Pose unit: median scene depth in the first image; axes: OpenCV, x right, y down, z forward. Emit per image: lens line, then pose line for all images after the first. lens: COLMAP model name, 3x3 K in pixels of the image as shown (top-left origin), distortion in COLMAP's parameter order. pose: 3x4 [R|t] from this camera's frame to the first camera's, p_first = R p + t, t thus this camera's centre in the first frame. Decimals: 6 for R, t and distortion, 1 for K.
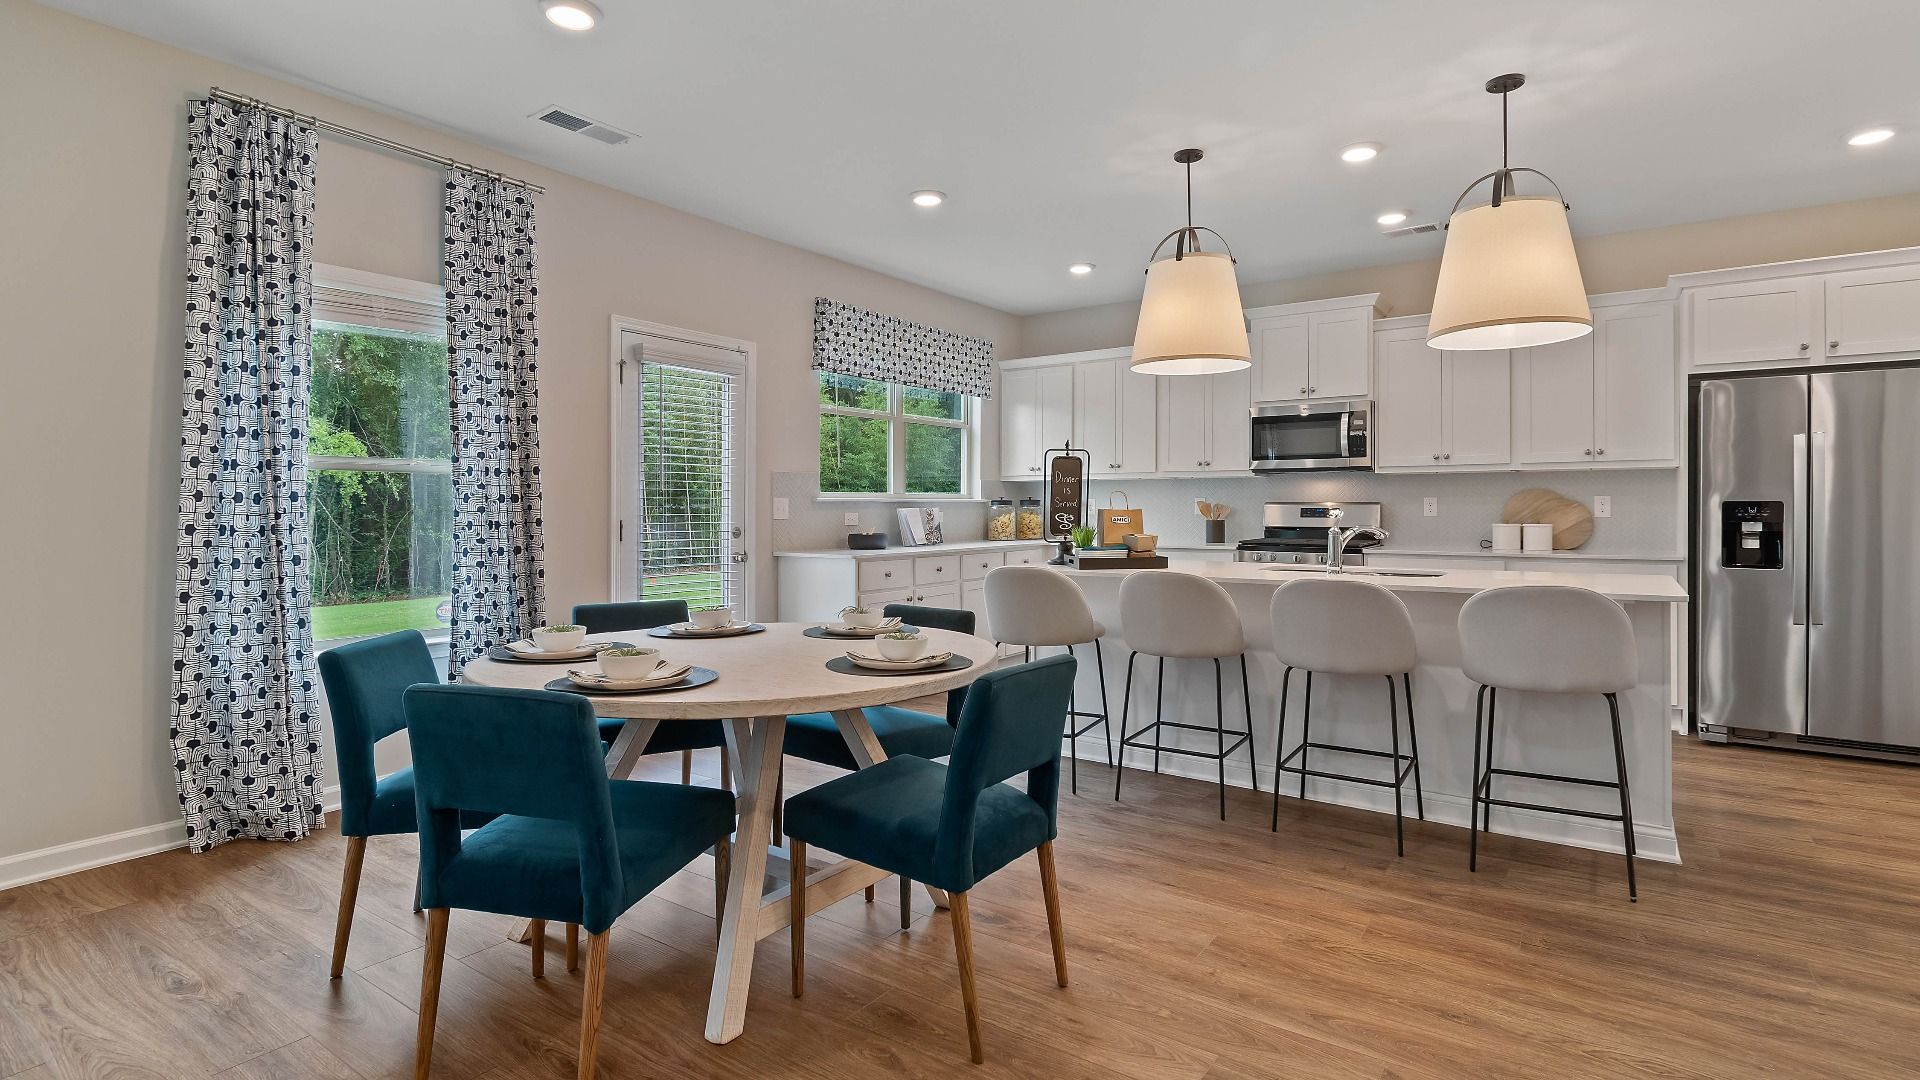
lens RADIAL K [[918.6, 0, 961.1], [0, 918.6, 512.6], [0, 0, 1]] dist [0.002828, -0.005395]
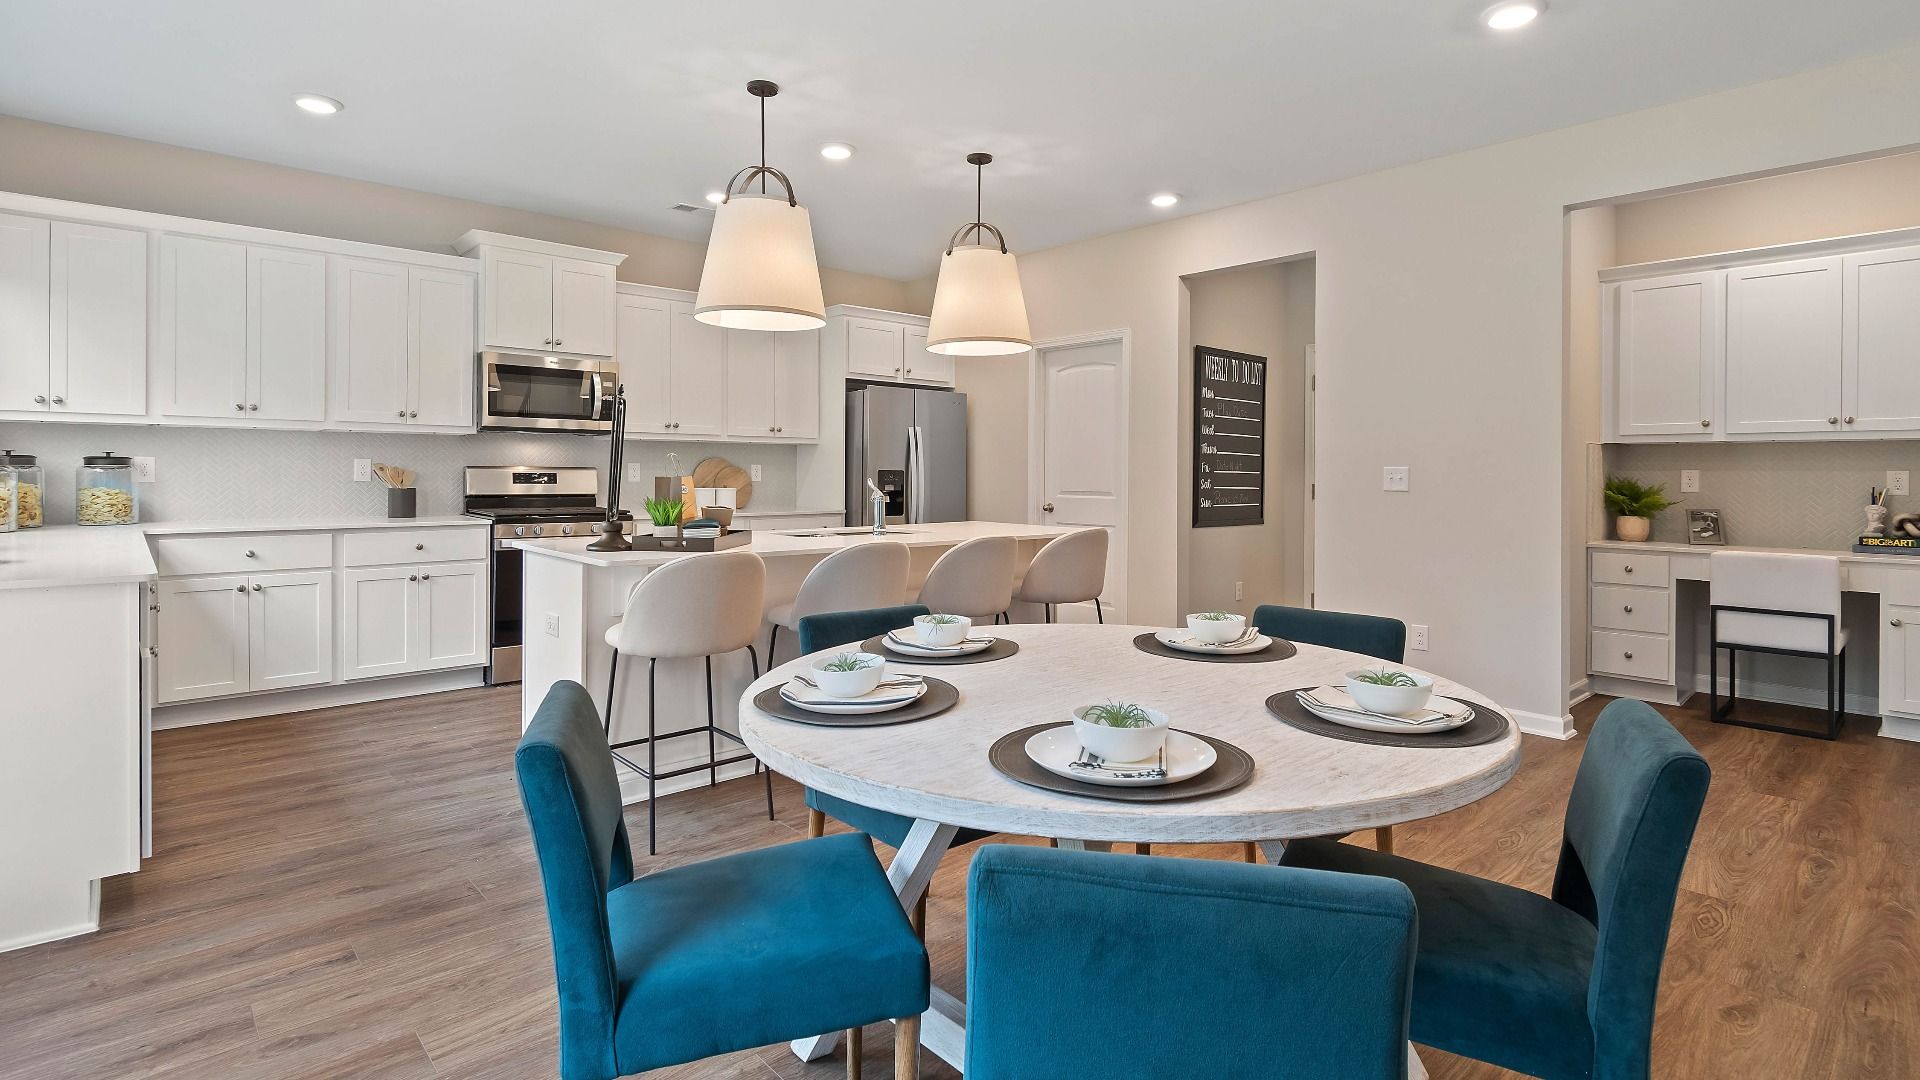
lens RADIAL K [[925.5, 0, 961.2], [0, 925.5, 478.7], [0, 0, 1]] dist [0.001474, -0.006371]
pose [[0.217380, -0.003486, 0.976081, -0.480318], [-0.001956, 0.999990, 0.004007, -0.004724], [-0.976085, -0.002780, 0.217371, 0.478349]]
